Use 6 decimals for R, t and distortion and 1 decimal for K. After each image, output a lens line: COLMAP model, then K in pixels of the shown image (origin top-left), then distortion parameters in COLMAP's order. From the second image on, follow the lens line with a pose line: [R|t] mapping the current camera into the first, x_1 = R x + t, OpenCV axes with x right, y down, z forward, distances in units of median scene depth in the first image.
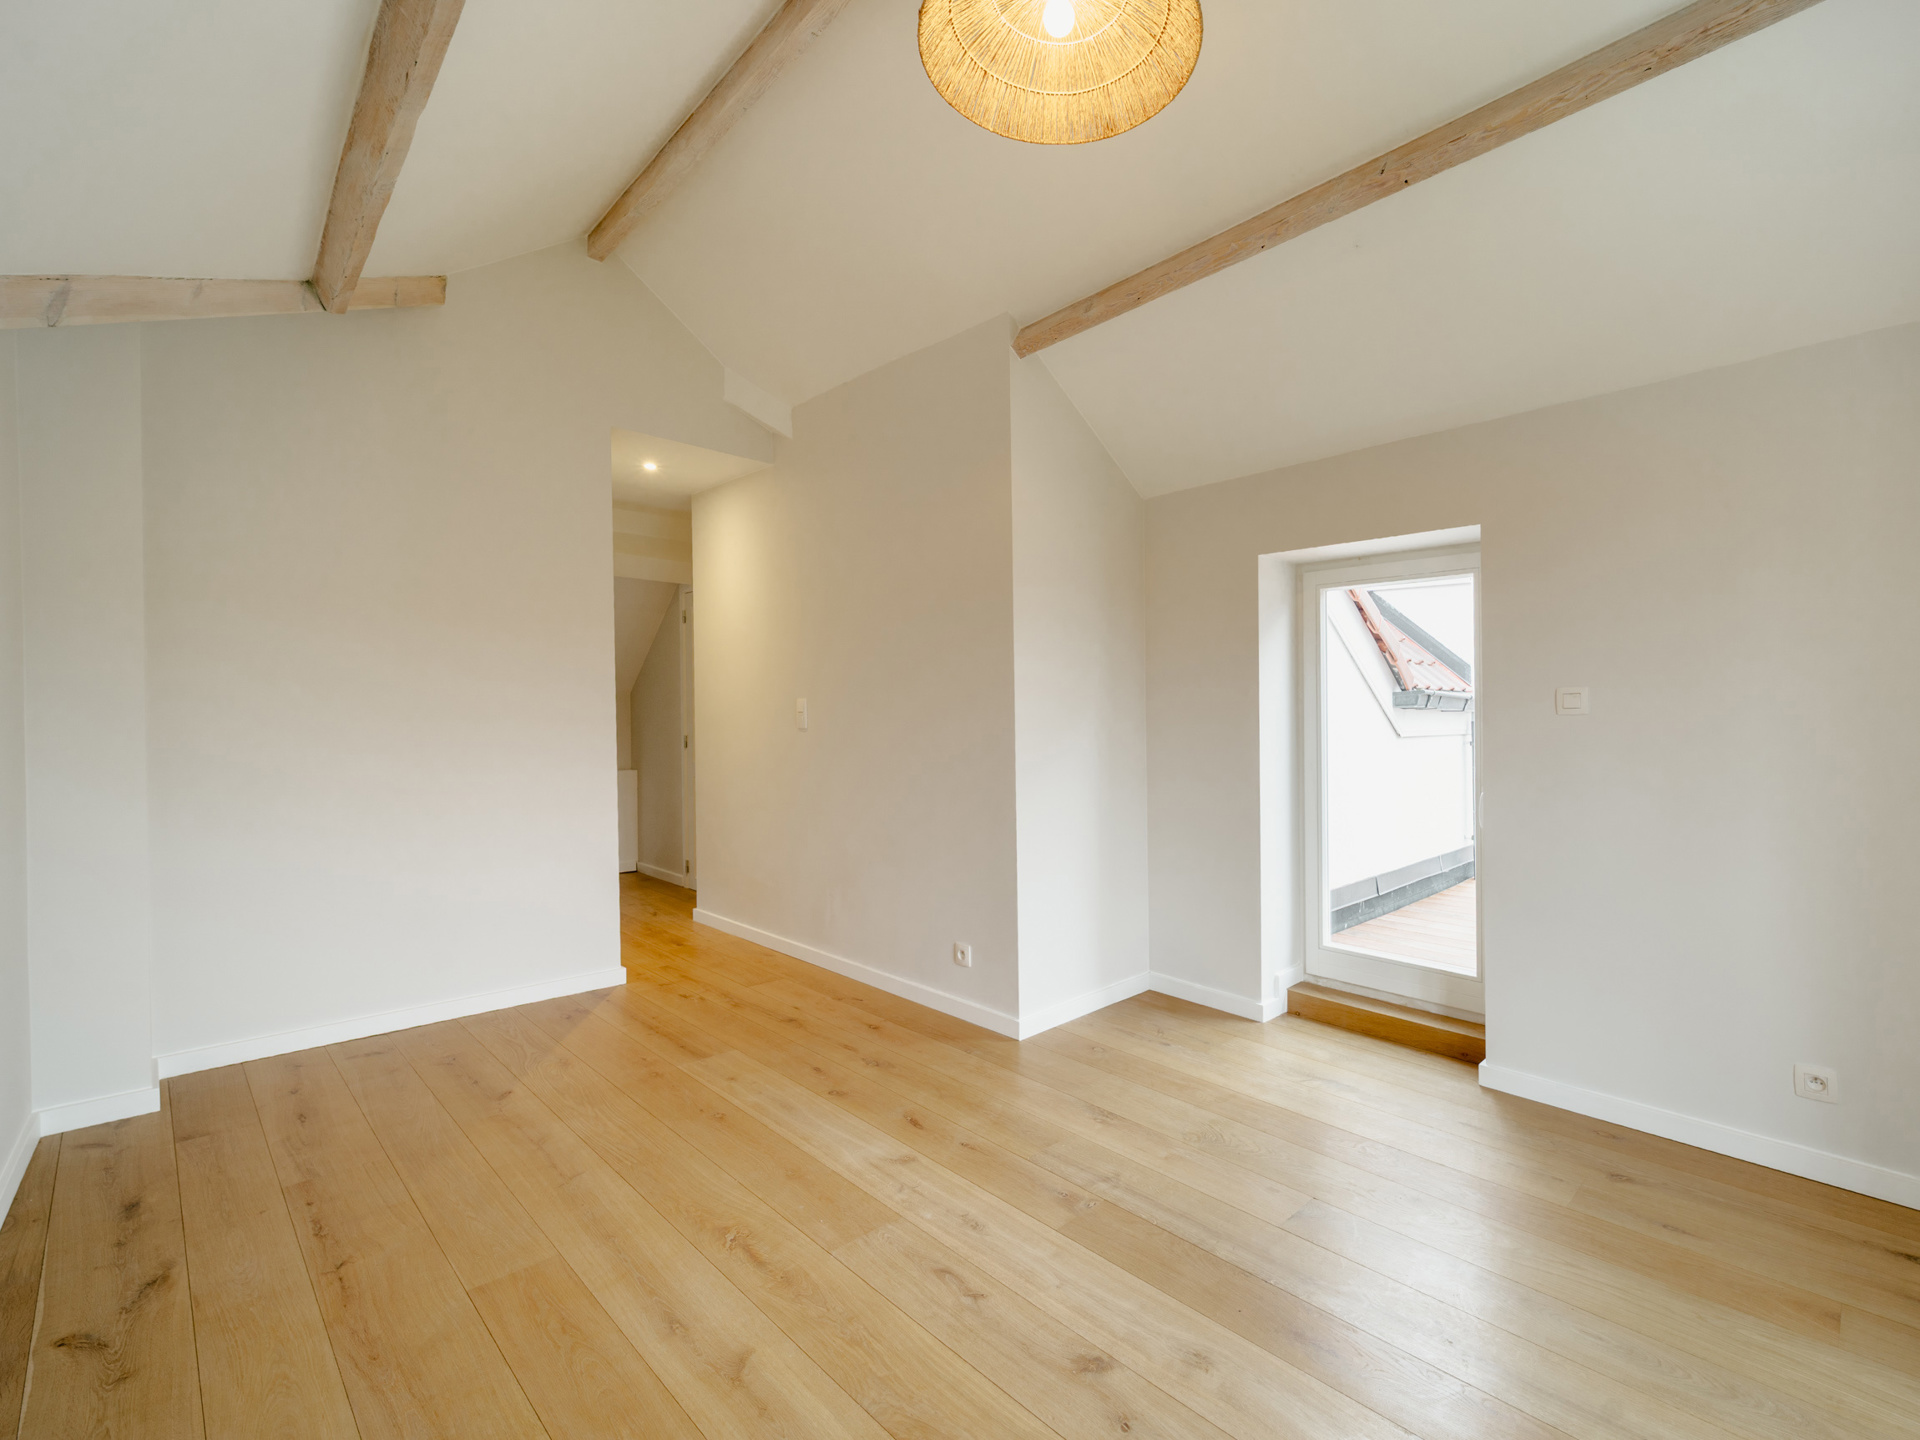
lens RADIAL K [[856.6, 0, 964.3], [0, 856.6, 733.3], [0, 0, 1]] dist [-0.000218, -0.000128]
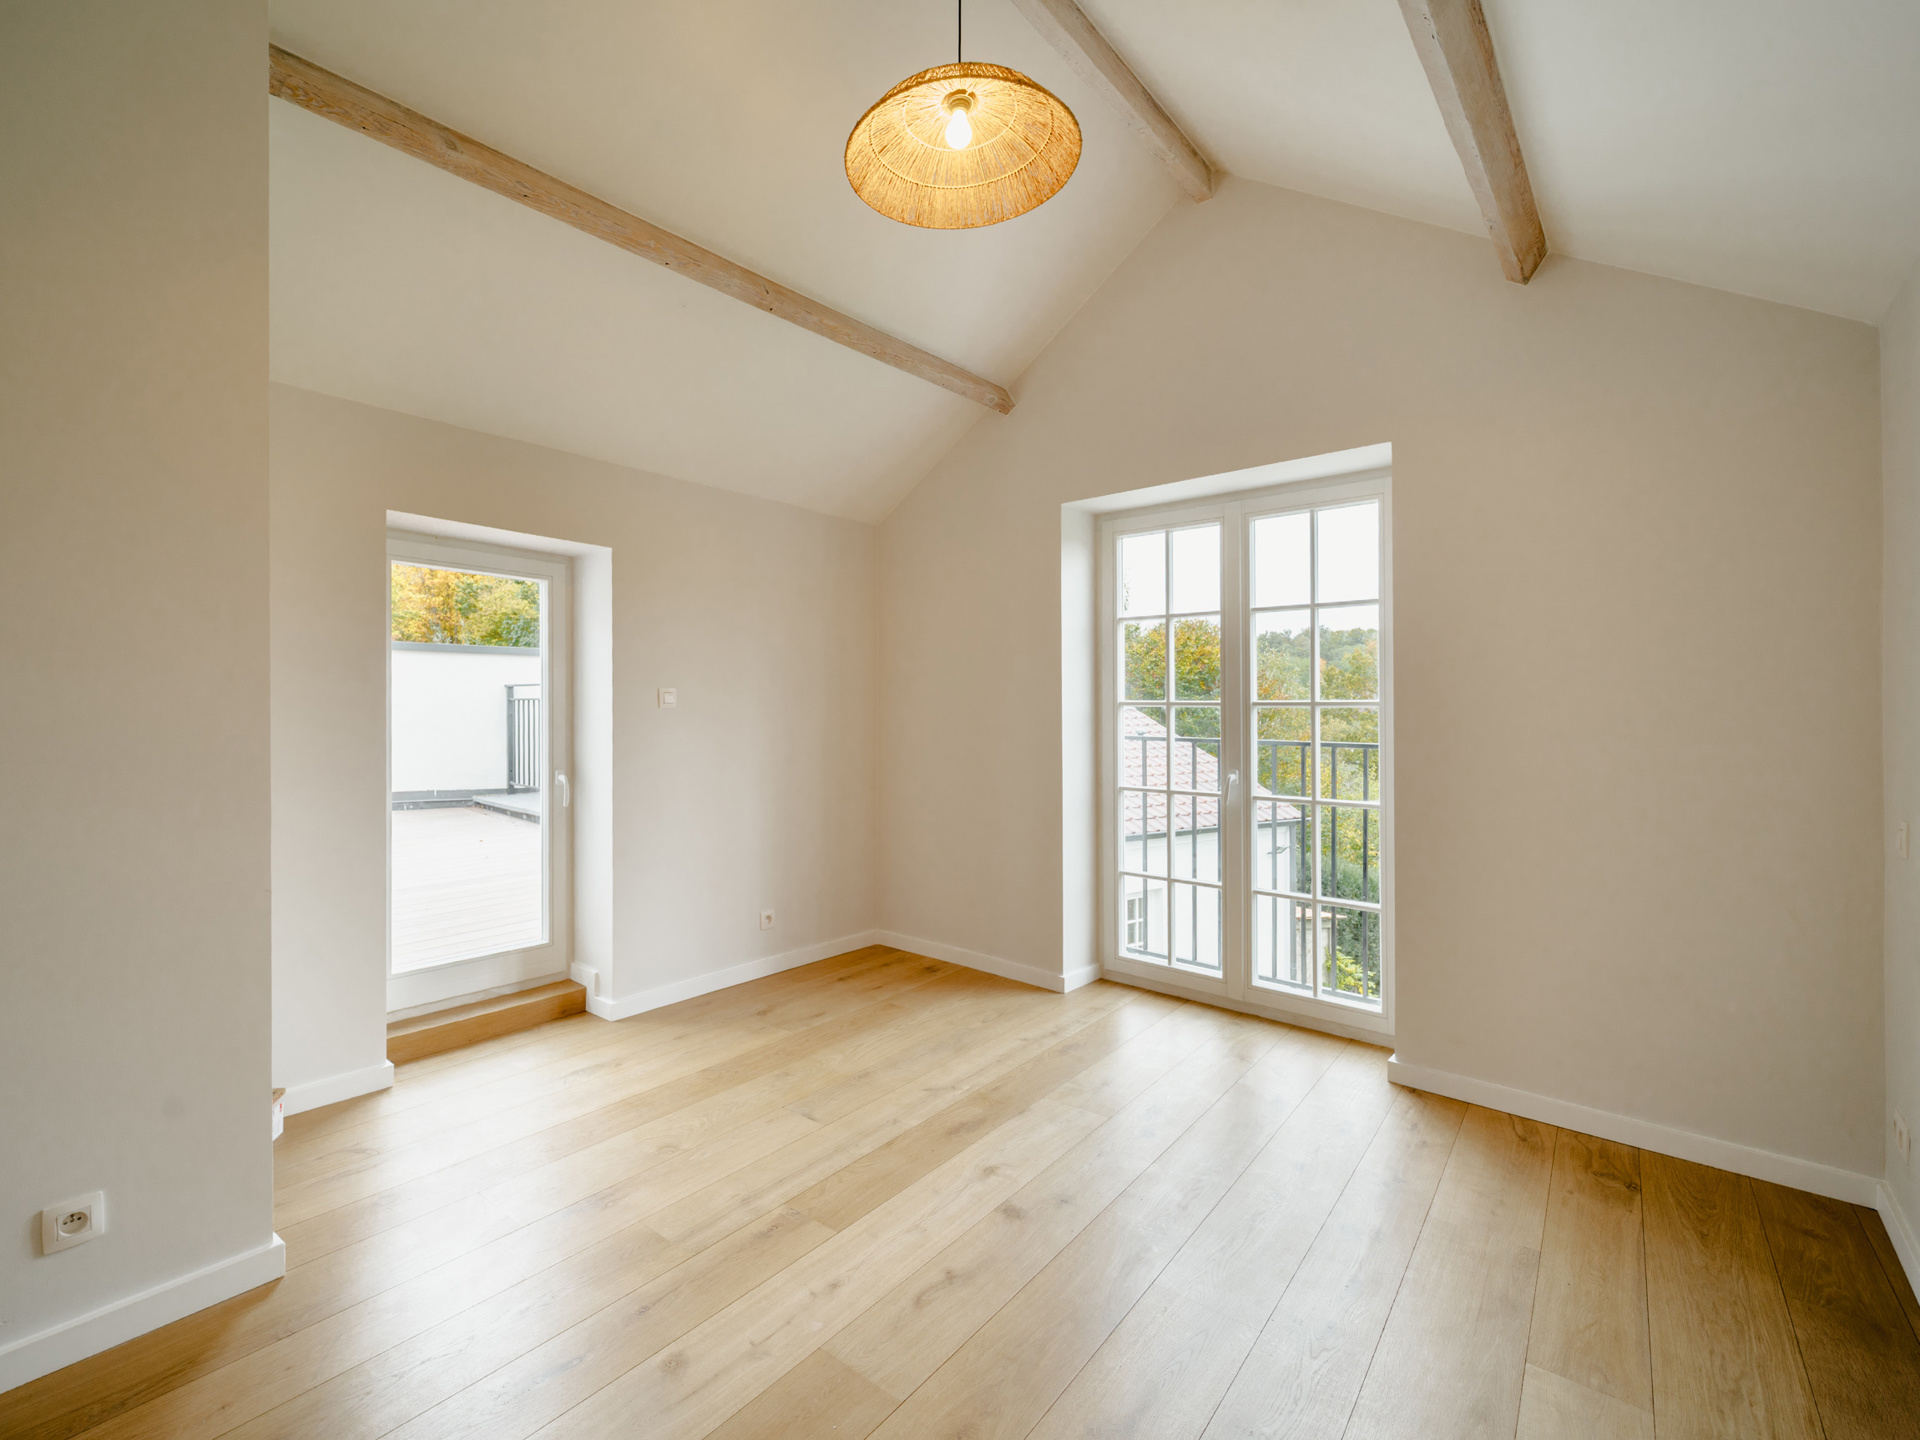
lens RADIAL K [[826.8, 0, 958.6], [0, 826.8, 695.8], [0, 0, 1]] dist [-0.000127, 0.000138]
pose [[-0.137234, 0.013897, 0.990441, -0.686447], [0.010170, 0.999869, -0.012620, -0.022224], [-0.990486, 0.008341, -0.137358, 0.779429]]
